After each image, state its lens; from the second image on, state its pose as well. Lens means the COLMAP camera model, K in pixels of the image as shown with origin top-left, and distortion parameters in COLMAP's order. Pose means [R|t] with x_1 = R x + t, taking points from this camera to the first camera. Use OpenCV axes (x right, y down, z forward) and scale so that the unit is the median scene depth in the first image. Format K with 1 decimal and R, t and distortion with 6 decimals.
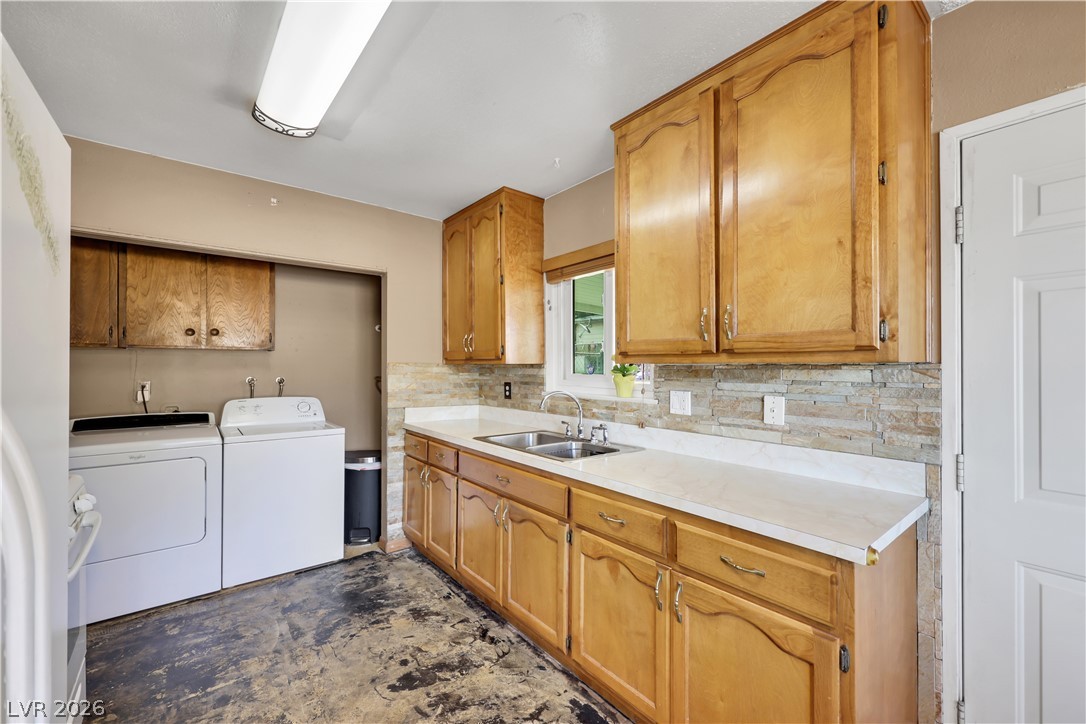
lens RADIAL K [[444.9, 0, 543.8], [0, 444.9, 363.3], [0, 0, 1]] dist [-0.002215, 0.000014]
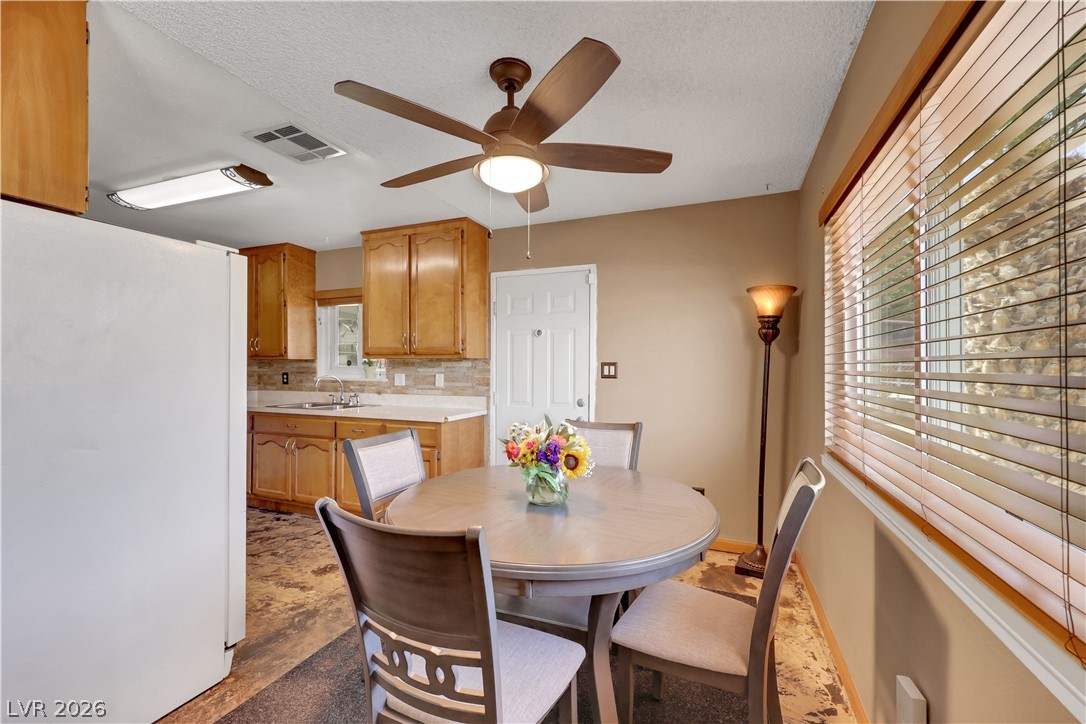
lens RADIAL K [[444.9, 0, 562.4], [0, 444.9, 366.0], [0, 0, 1]] dist [-0.002215, 0.000014]
pose [[0.857847, 0.001539, 0.513903, -0.078348], [-0.003806, 0.999987, 0.003359, 0.020731], [-0.513892, -0.004837, 0.857841, -1.014336]]
